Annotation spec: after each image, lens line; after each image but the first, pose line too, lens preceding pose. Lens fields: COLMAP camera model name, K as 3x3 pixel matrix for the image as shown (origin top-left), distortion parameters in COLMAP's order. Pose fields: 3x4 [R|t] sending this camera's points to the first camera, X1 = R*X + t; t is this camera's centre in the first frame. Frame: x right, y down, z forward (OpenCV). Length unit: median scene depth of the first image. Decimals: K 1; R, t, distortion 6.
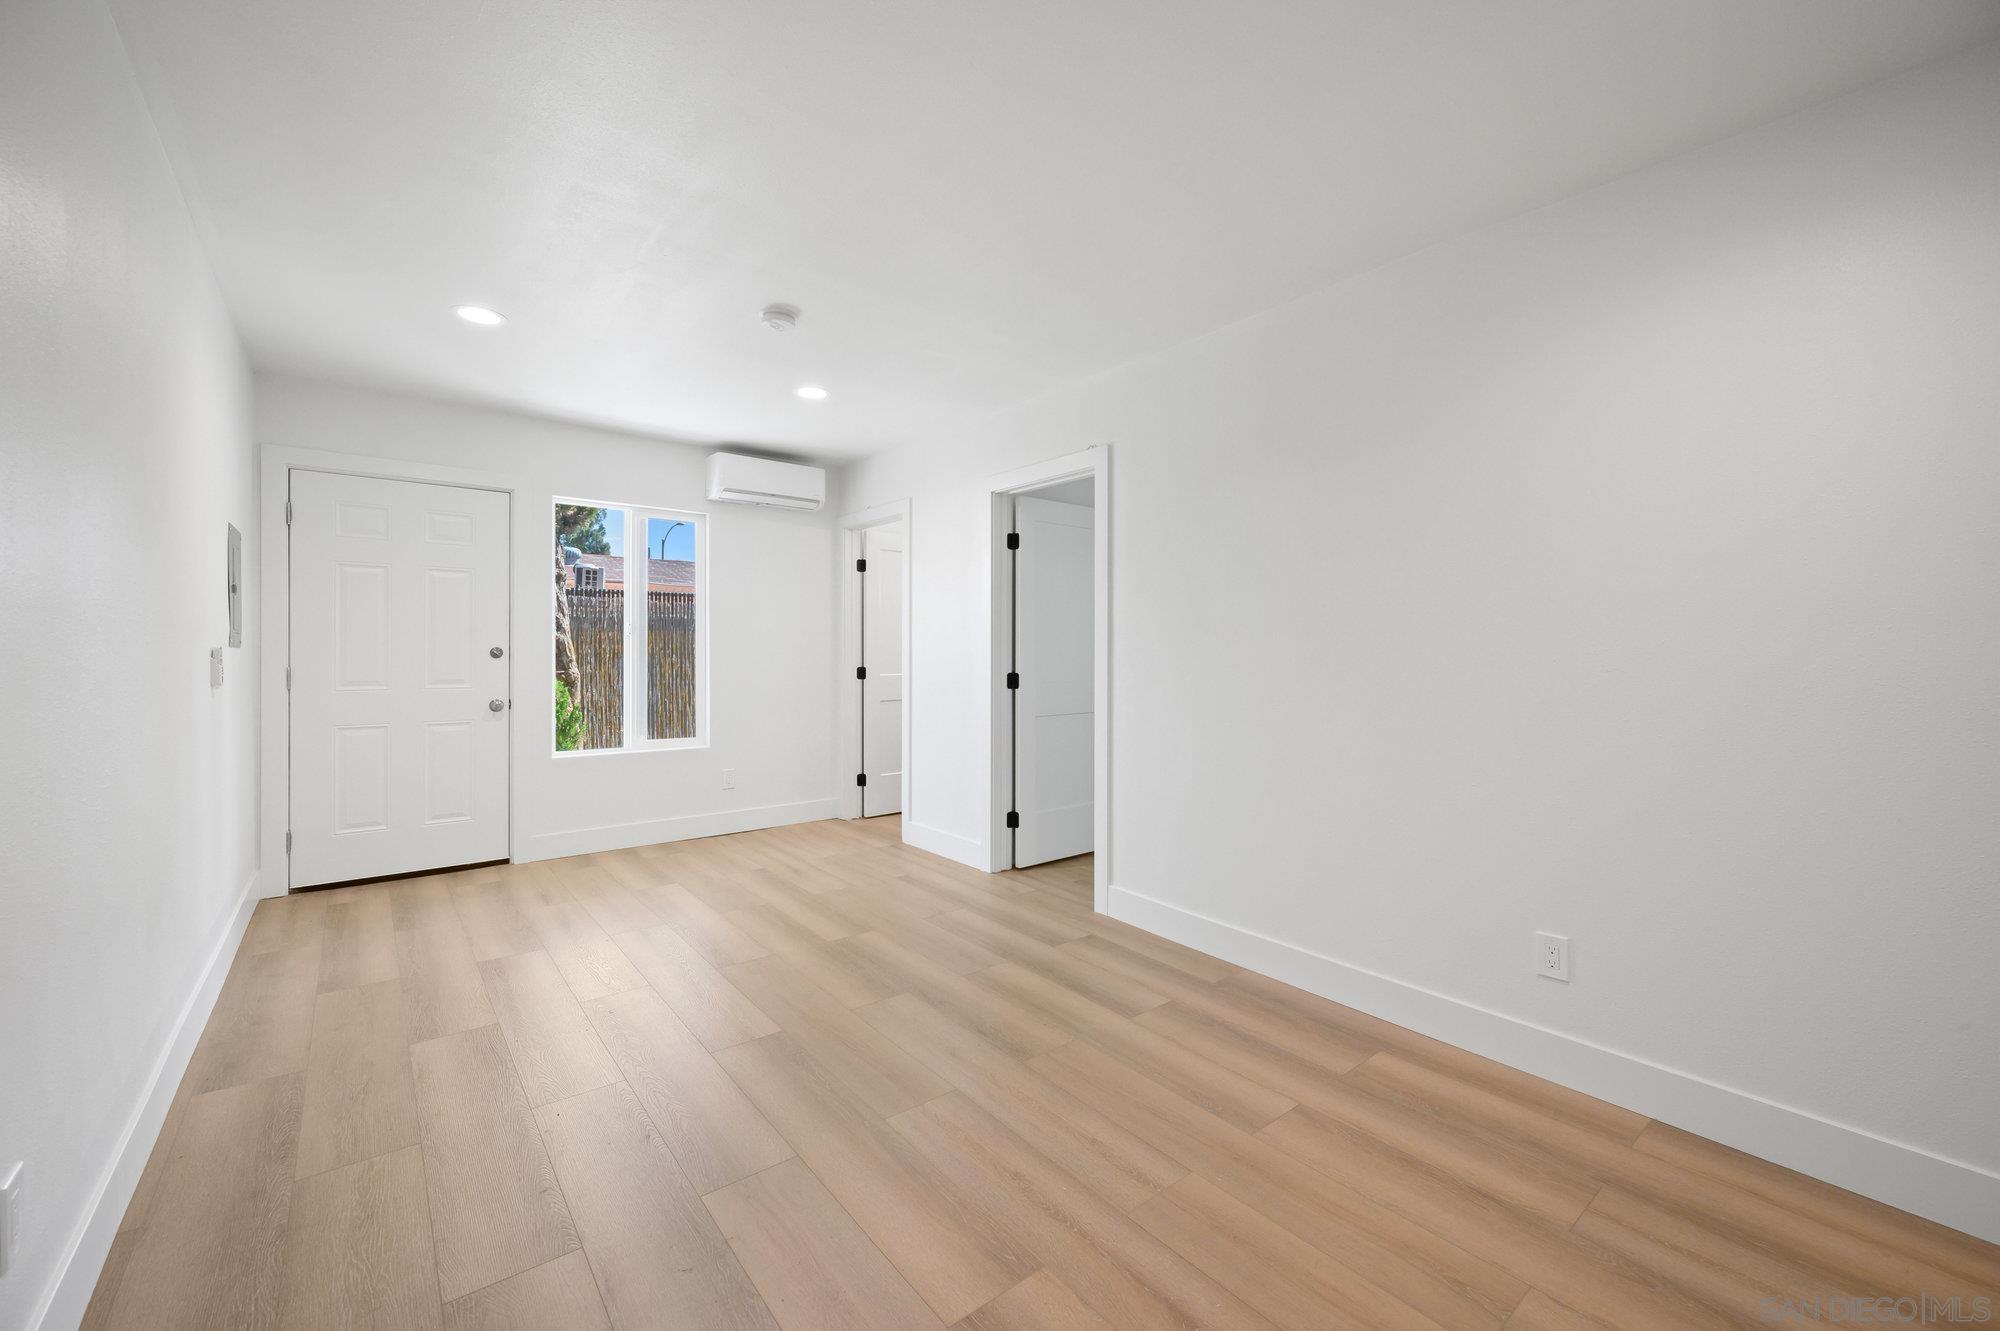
lens RADIAL K [[795.0, 0, 995.7], [0, 795.0, 661.6], [0, 0, 1]] dist [-0.002026, -0.000592]
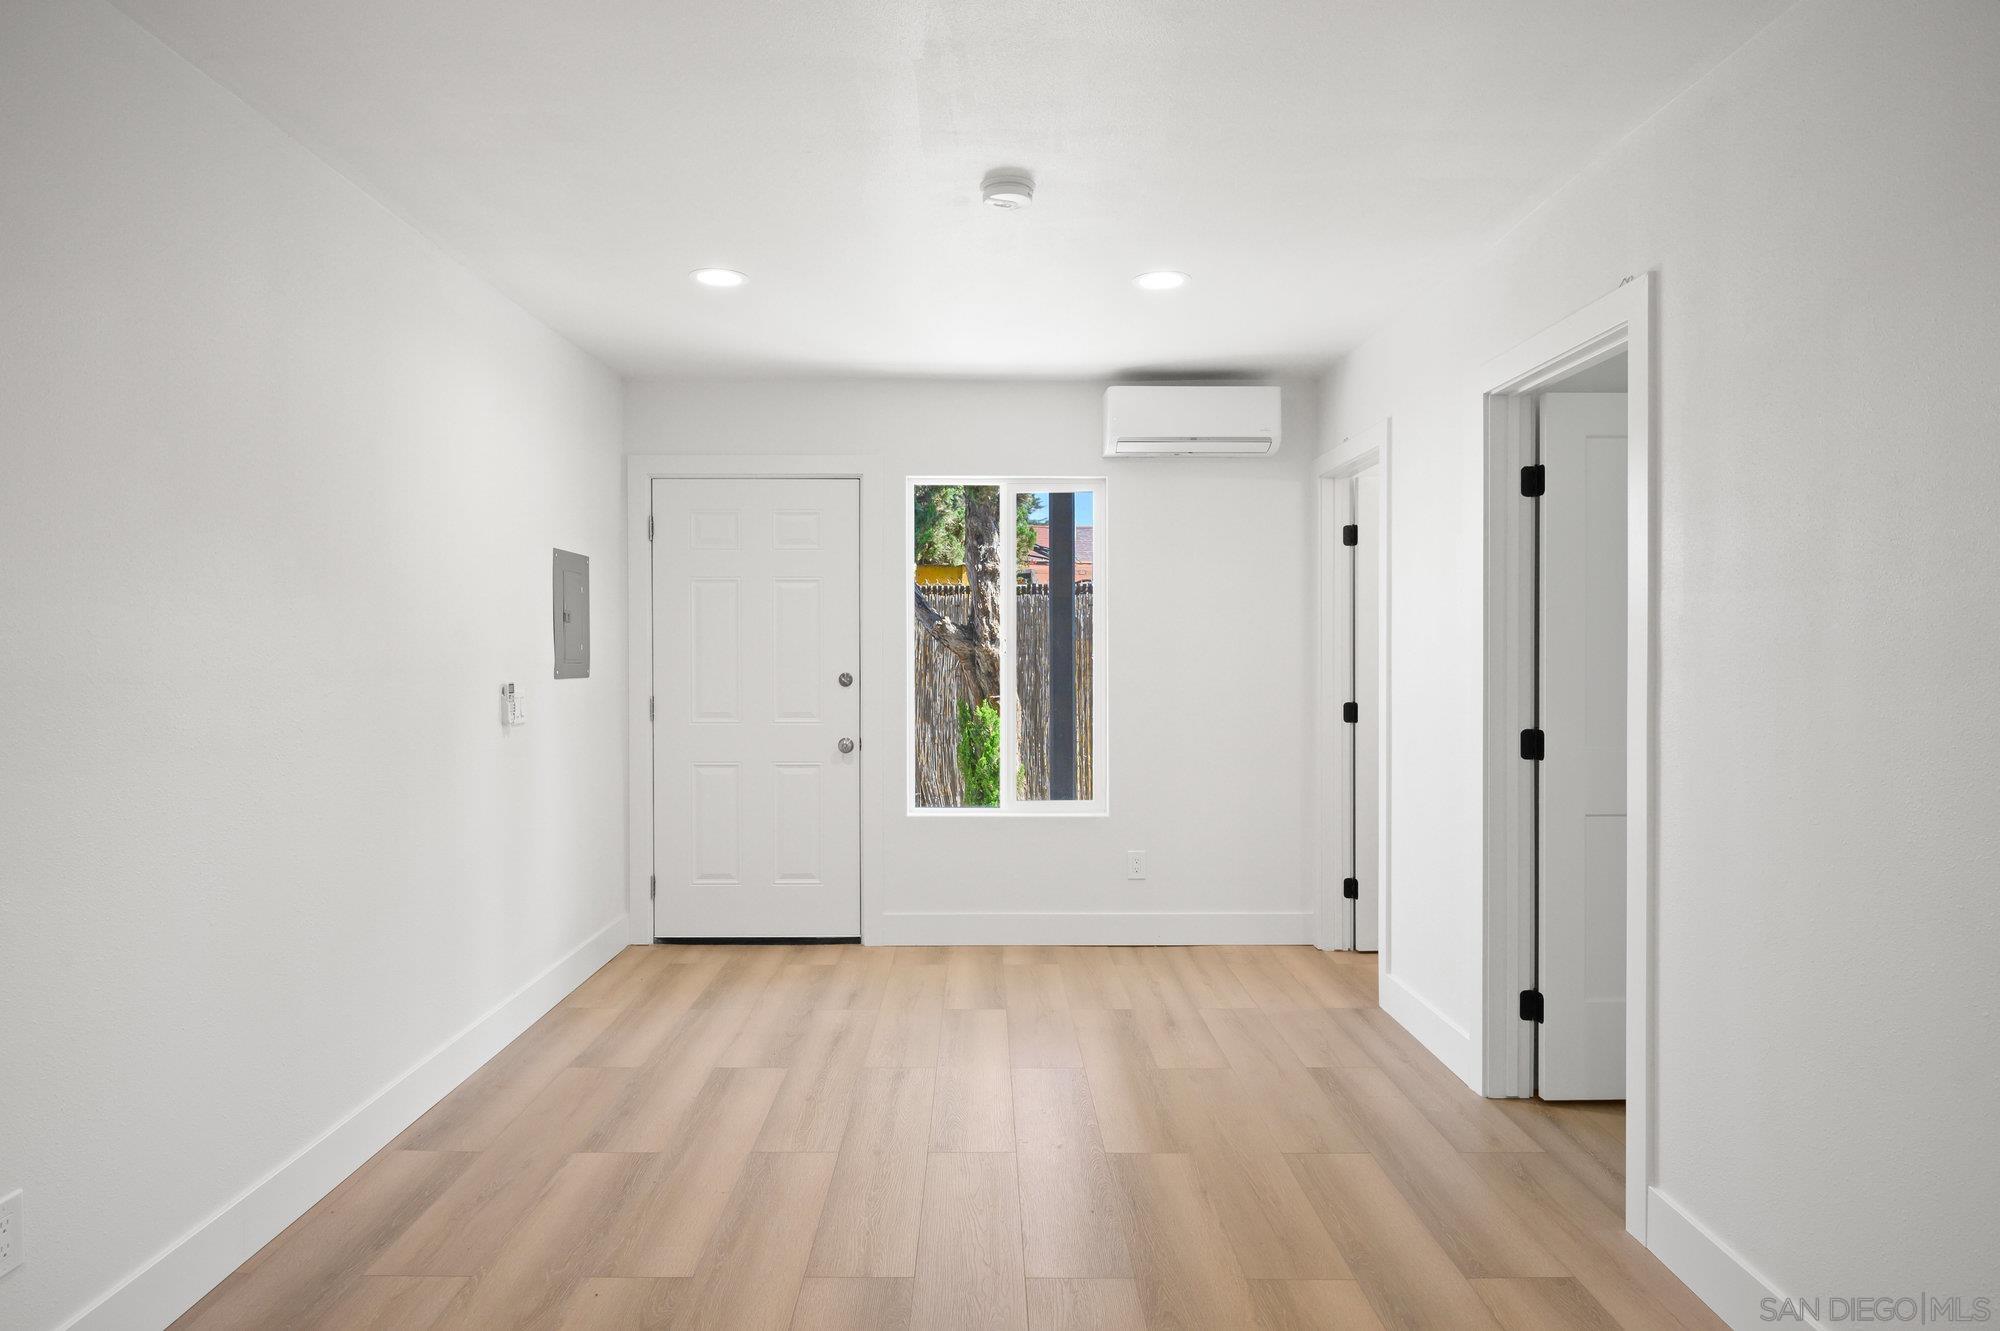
lens RADIAL K [[1181.6, 0, 978.2], [0, 1181.6, 669.2], [0, 0, 1]] dist [-0.003881, 0.000700]
pose [[0.778935, 0.006188, -0.627074, 0.224864], [-0.004362, 0.999981, 0.004449, -0.027583], [0.627090, -0.000730, 0.778947, 0.154150]]
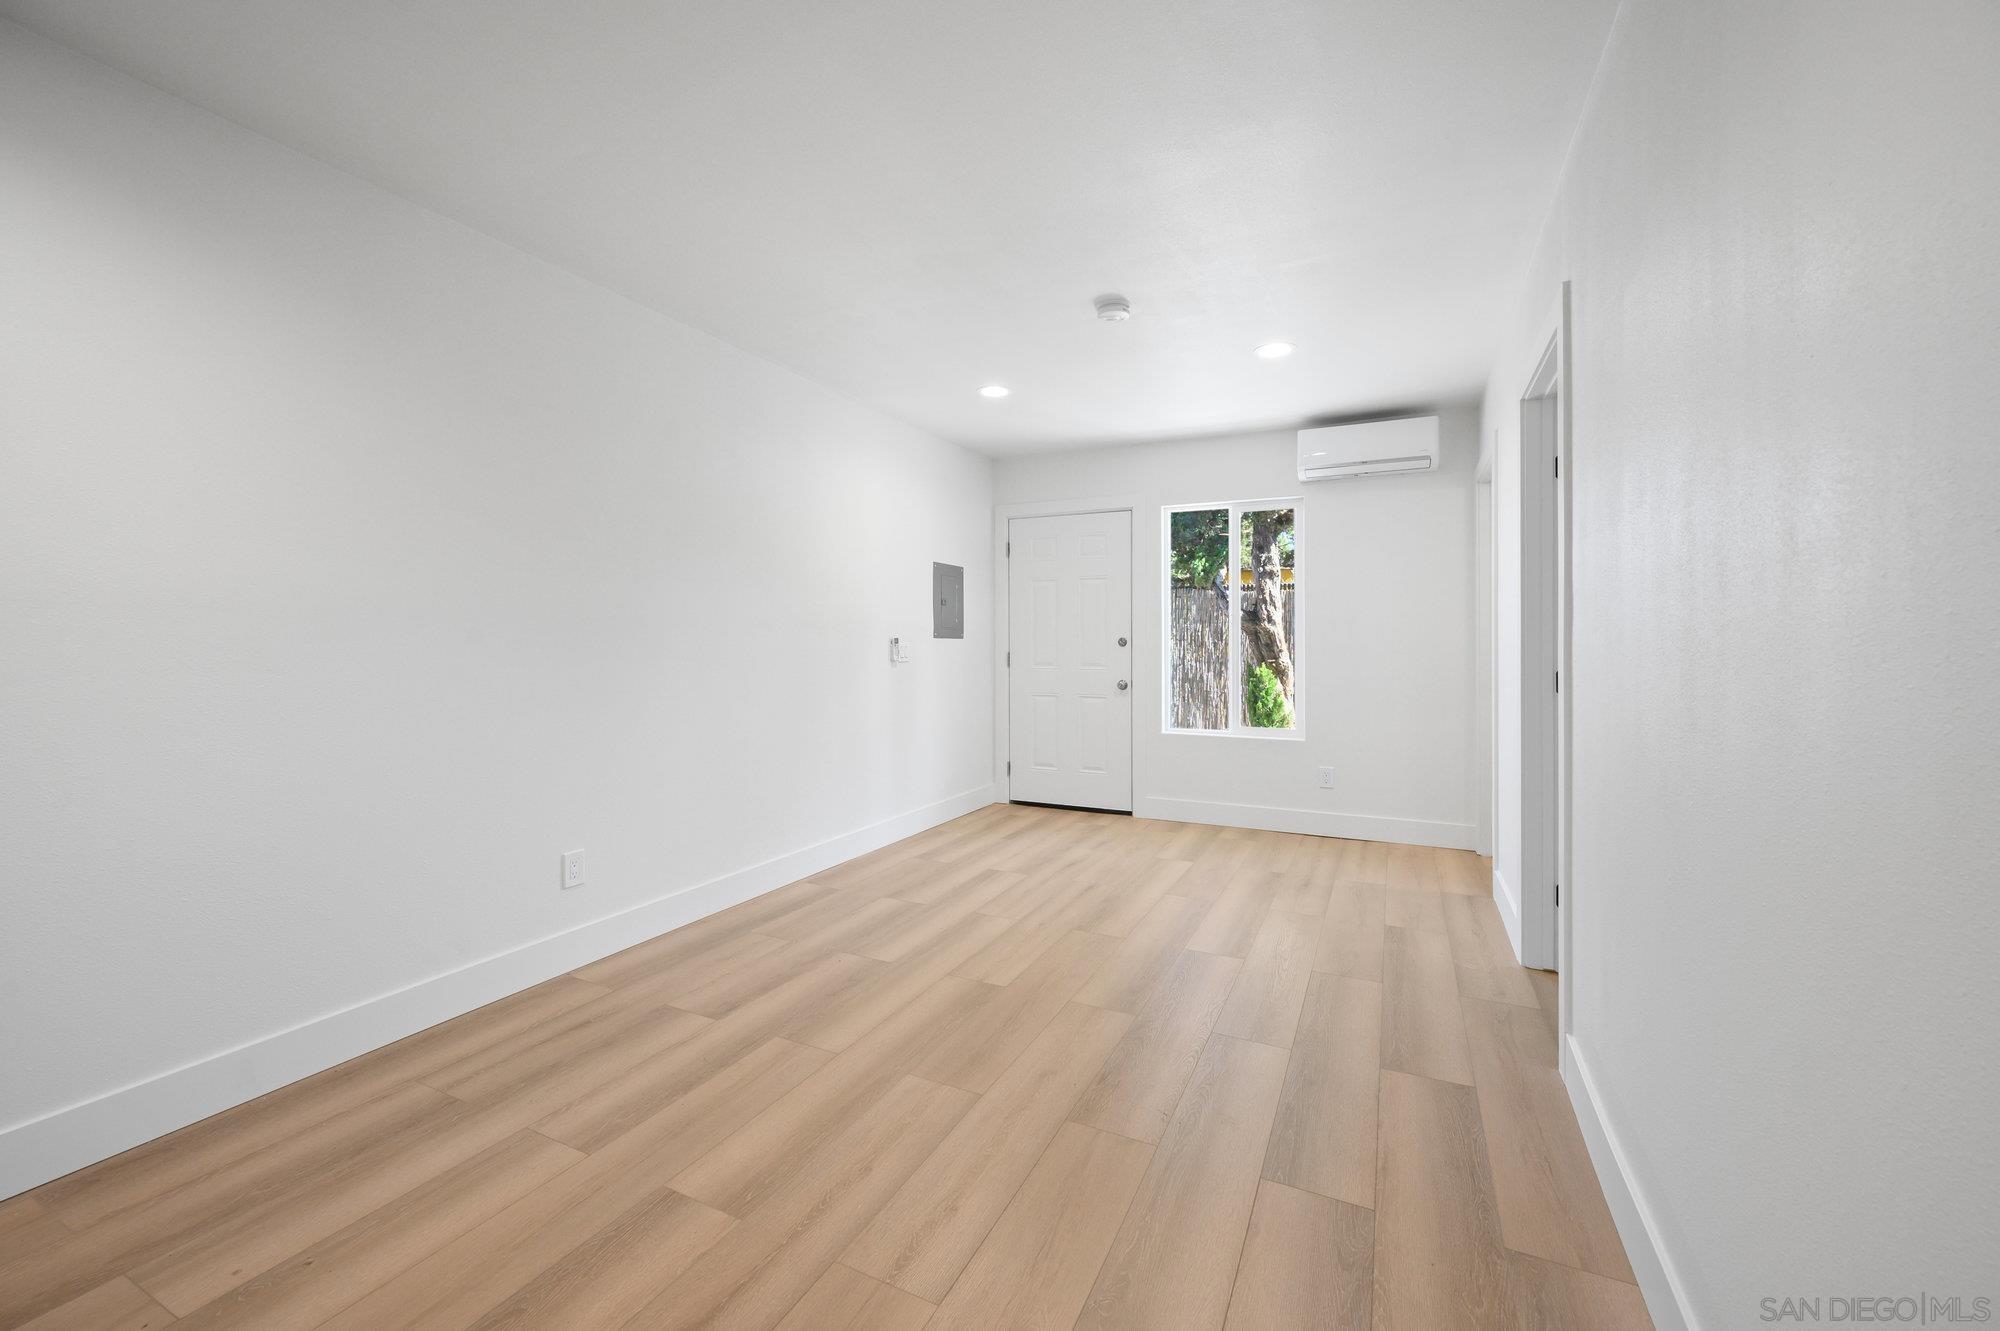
lens RADIAL K [[795.0, 0, 997.8], [0, 795.0, 652.4], [0, 0, 1]] dist [-0.002026, -0.000592]
pose [[0.421687, 0.007938, -0.906707, 0.407976], [-0.011221, 0.999931, 0.003535, 0.002888], [0.906672, 0.008684, 0.421746, 0.306074]]
